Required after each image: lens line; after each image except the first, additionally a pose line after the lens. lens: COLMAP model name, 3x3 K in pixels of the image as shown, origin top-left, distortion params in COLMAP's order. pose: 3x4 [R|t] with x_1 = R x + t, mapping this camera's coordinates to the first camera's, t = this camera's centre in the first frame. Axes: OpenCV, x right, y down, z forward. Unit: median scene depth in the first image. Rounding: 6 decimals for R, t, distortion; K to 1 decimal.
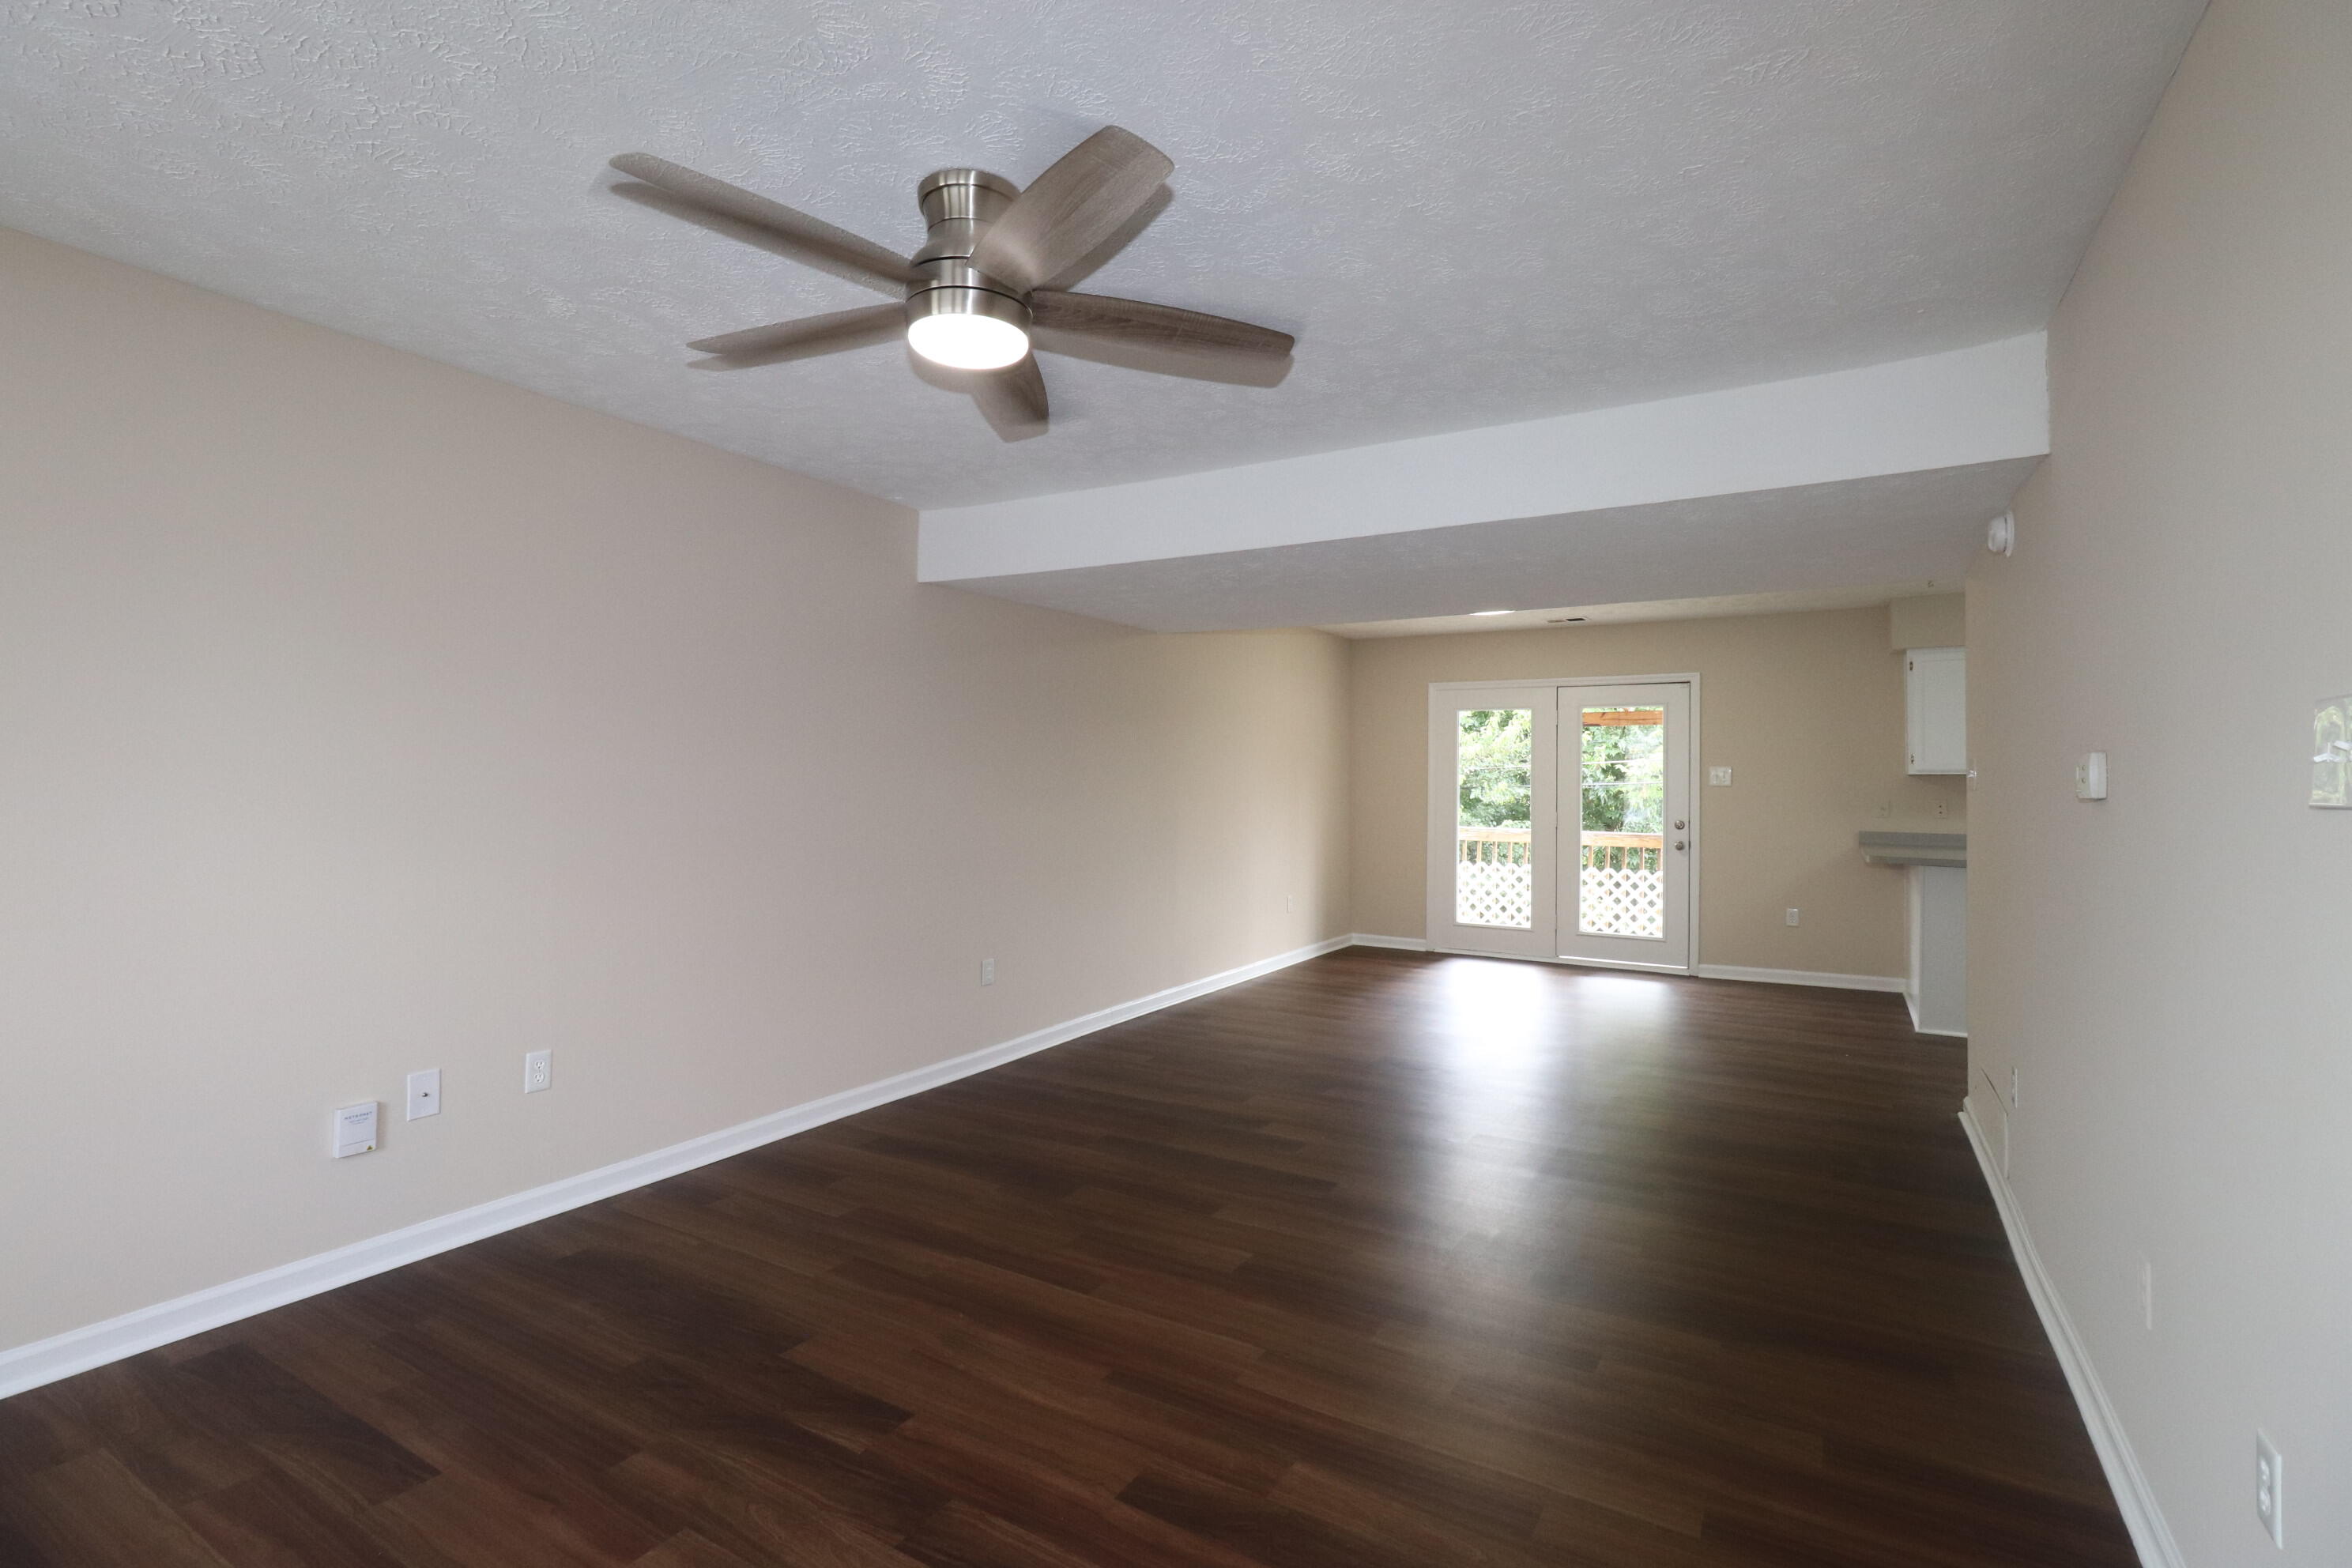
lens RADIAL K [[1093.5, 0, 1174.6], [0, 1093.5, 772.3], [0, 0, 1]] dist [-0.003698, 0.000429]
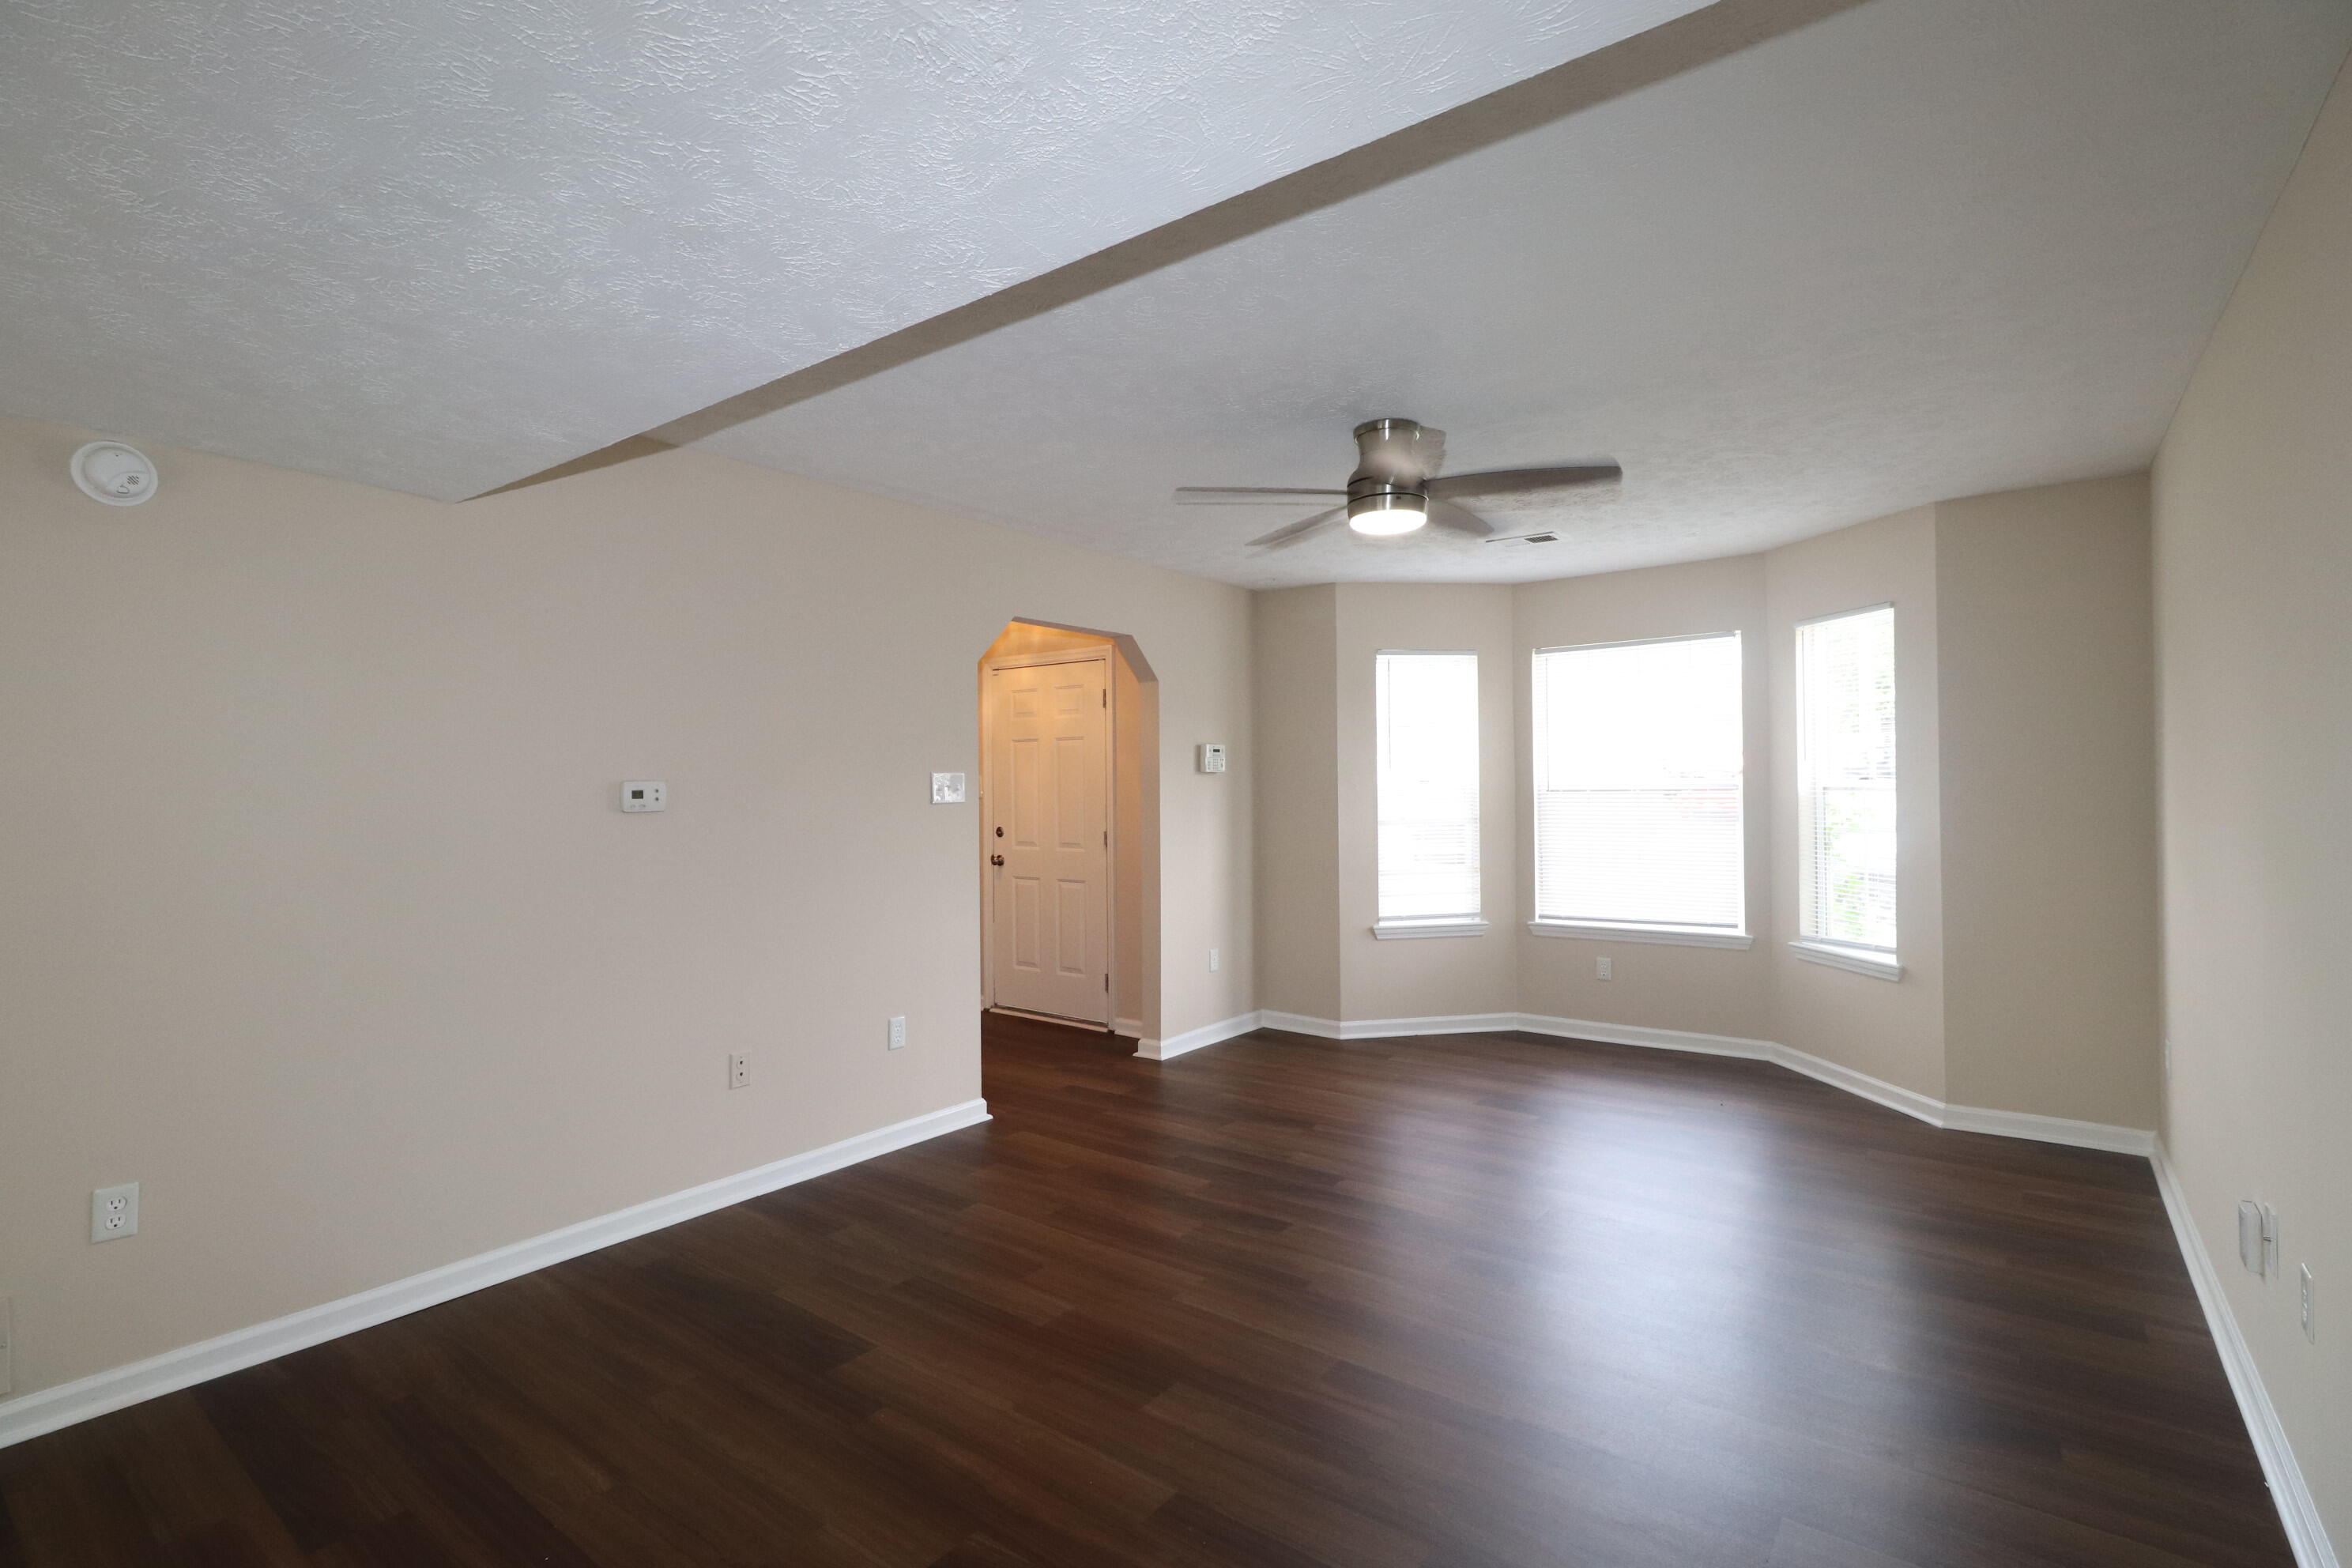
lens RADIAL K [[1093.5, 0, 1179.0], [0, 1093.5, 785.8], [0, 0, 1]] dist [-0.003698, 0.000429]
pose [[-0.994398, 0.005521, 0.105558, -0.037653], [0.004245, 0.999915, -0.012310, 0.005928], [-0.105617, -0.011793, -0.994337, 1.645025]]
